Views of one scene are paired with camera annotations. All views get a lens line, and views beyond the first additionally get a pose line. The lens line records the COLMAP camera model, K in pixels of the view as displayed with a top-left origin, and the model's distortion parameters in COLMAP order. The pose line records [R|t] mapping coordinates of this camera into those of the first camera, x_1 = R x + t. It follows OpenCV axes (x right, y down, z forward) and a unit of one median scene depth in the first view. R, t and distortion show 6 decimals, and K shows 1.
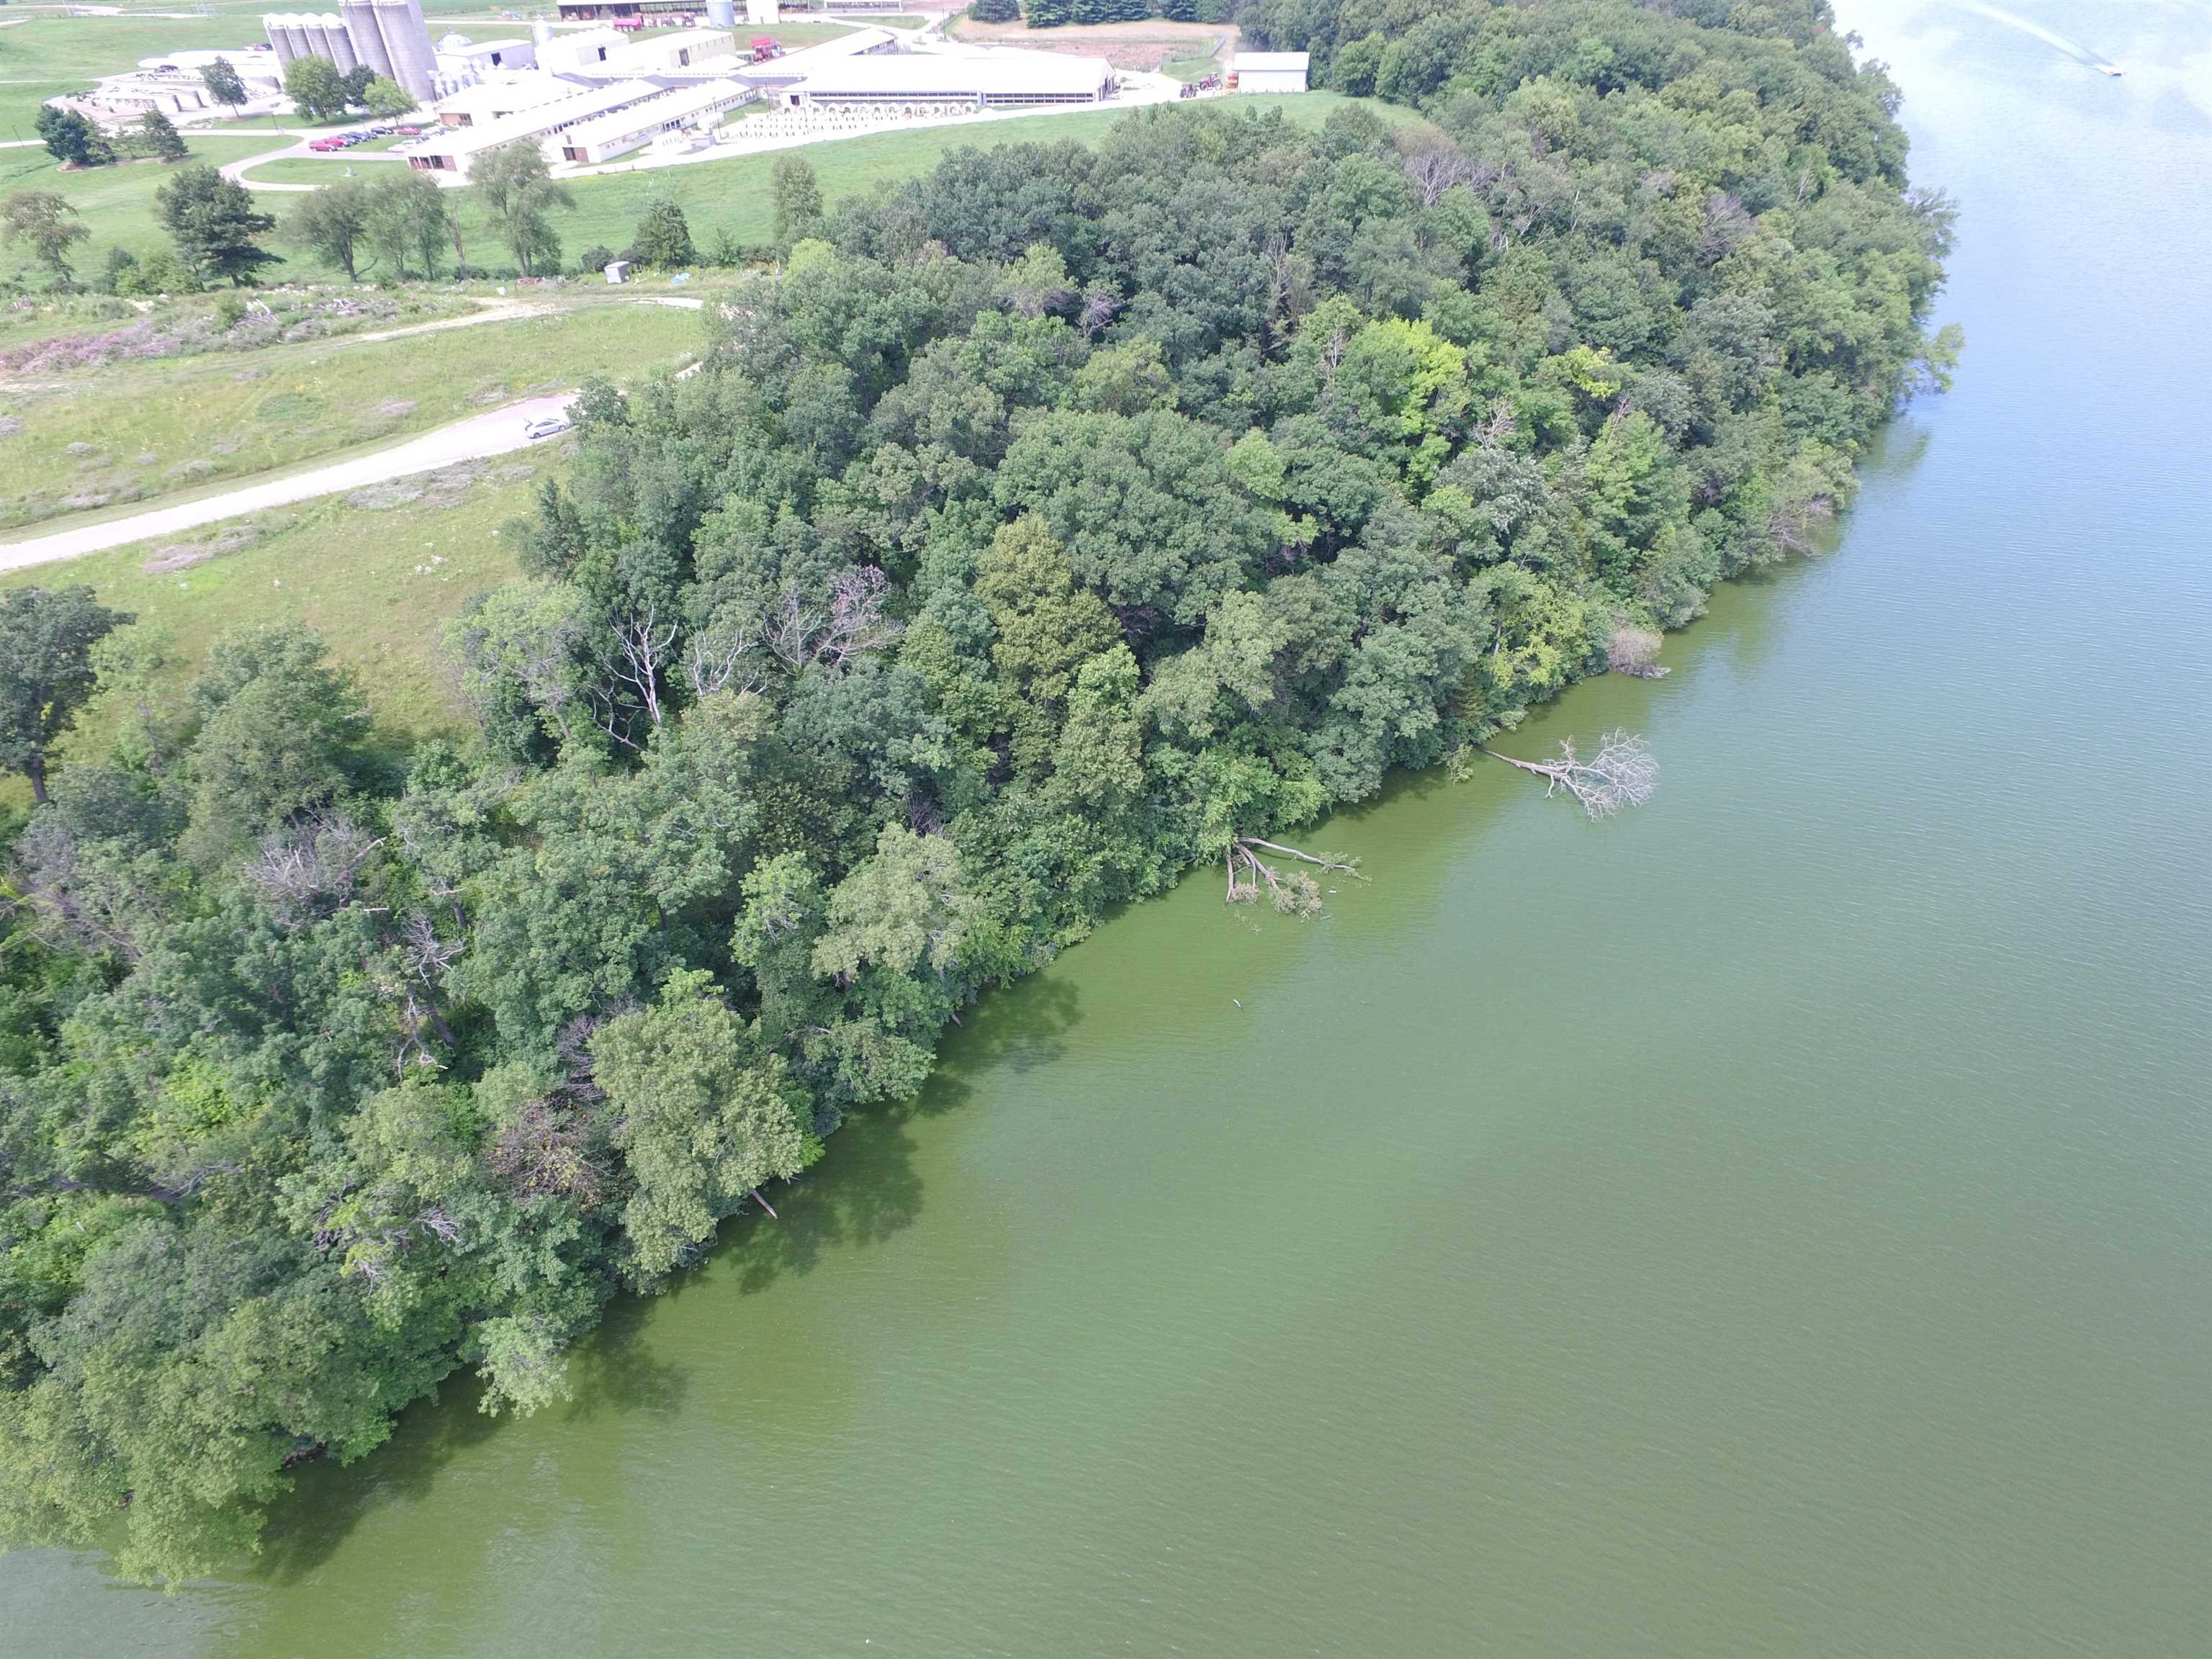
lens RADIAL K [[1278.8, 0, 1103.5], [0, 1278.8, 830.2], [0, 0, 1]] dist [-0.013842, 0.018045]
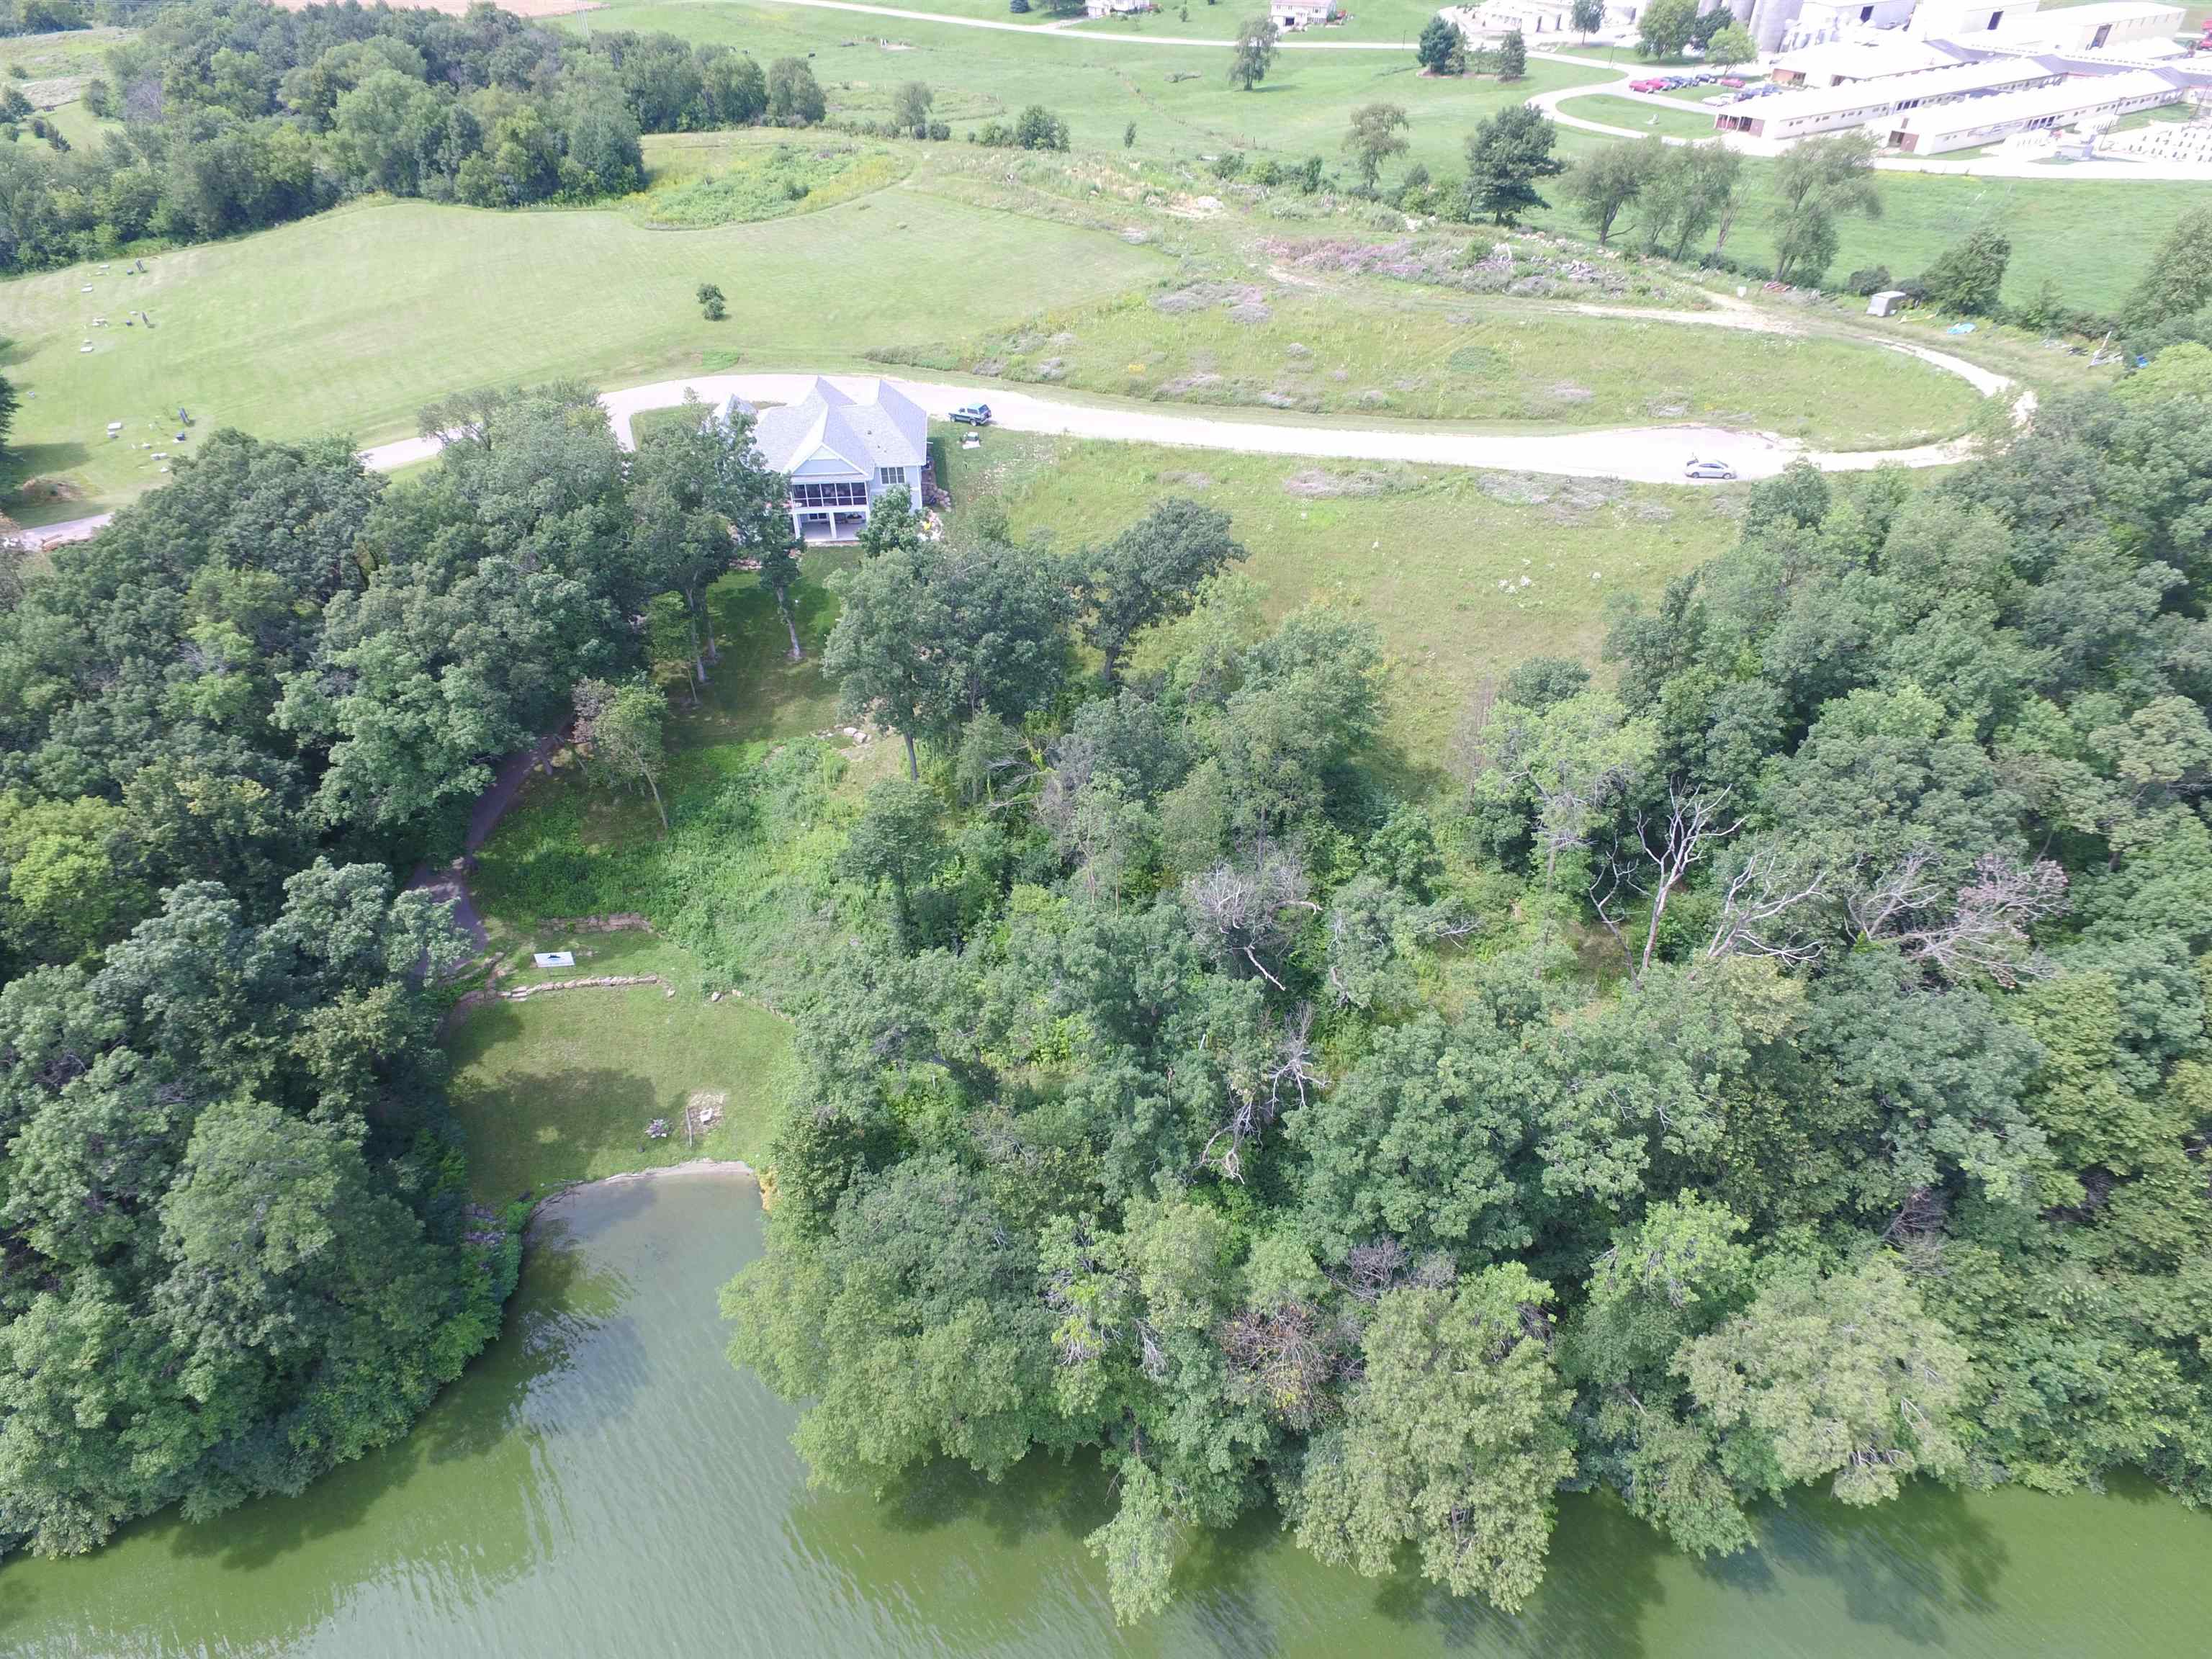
lens RADIAL K [[1278.8, 0, 1103.5], [0, 1278.8, 830.2], [0, 0, 1]] dist [-0.013842, 0.018045]
pose [[0.662776, 0.485642, -0.569982, -0.135668], [-0.463633, 0.863866, 0.196927, -0.117337], [0.588024, 0.133744, 0.797709, 0.135555]]
